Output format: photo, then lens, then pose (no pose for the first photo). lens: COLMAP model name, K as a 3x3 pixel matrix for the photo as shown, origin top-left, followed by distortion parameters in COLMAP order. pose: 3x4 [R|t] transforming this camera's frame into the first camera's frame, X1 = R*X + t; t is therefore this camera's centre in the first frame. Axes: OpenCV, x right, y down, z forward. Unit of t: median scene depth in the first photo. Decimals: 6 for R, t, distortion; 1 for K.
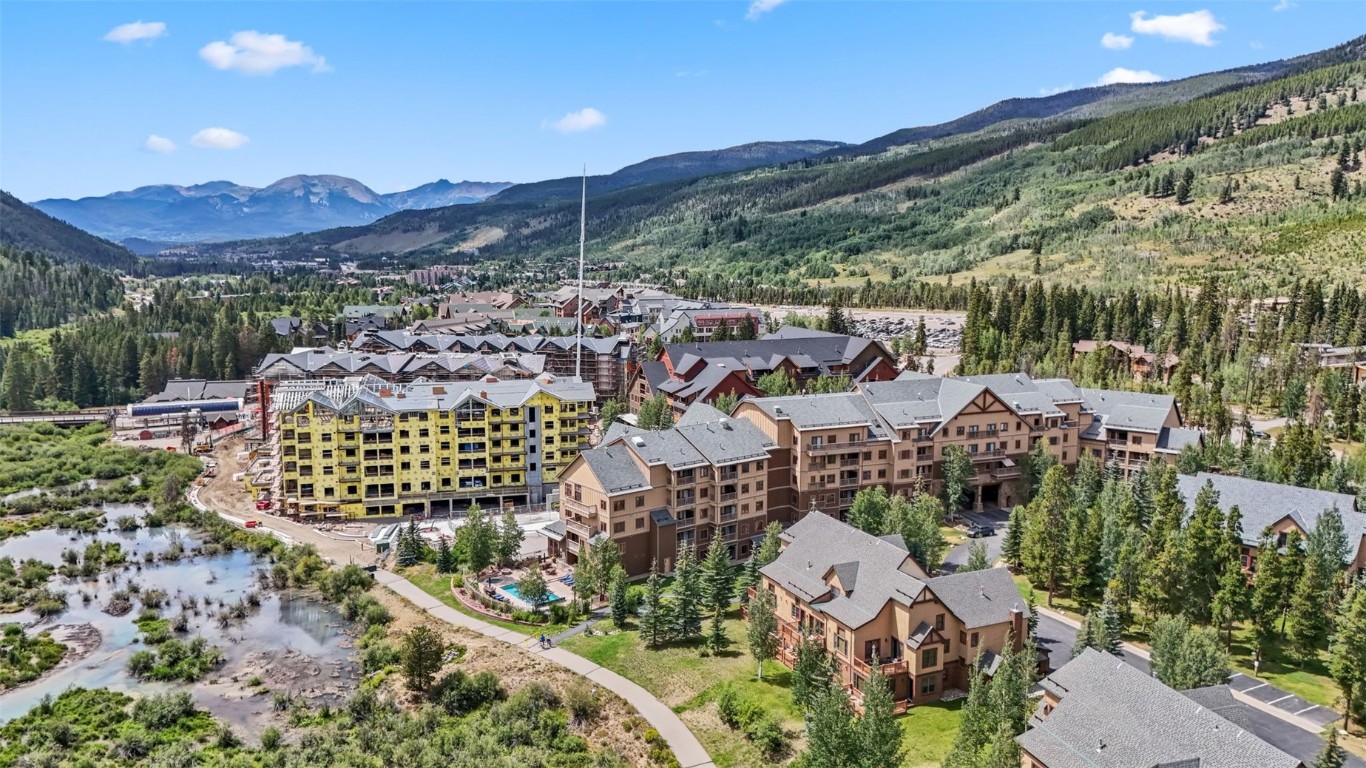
lens RADIAL K [[1024.0, 0, 683.0], [0, 1024.0, 384.0], [0, 0, 1]] dist [0.007175, 0.005212]
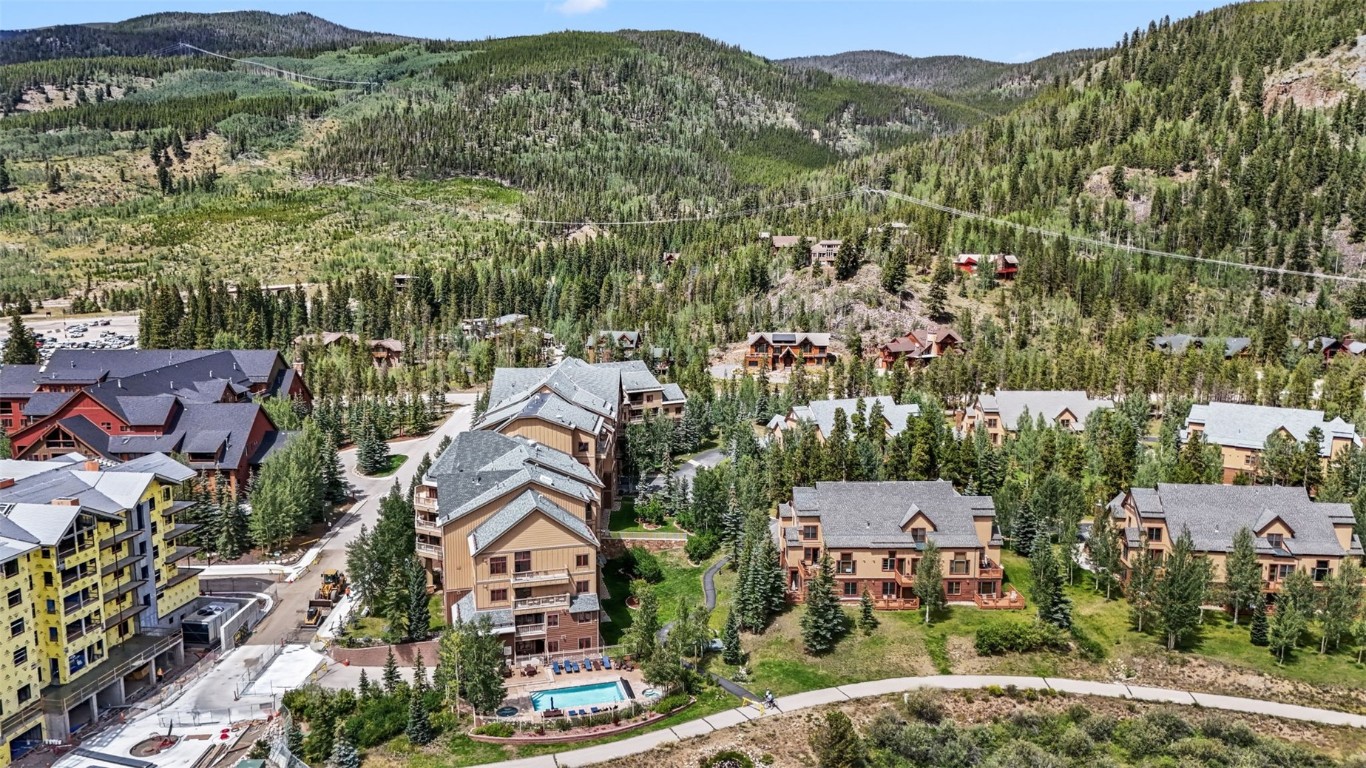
lens RADIAL K [[1024.0, 0, 683.0], [0, 1024.0, 384.0], [0, 0, 1]] dist [0.007175, 0.005212]
pose [[0.373199, -0.139948, 0.917135, -0.659554], [0.132036, 0.986507, 0.096806, -0.075032], [-0.918308, 0.084967, 0.386642, 0.510669]]
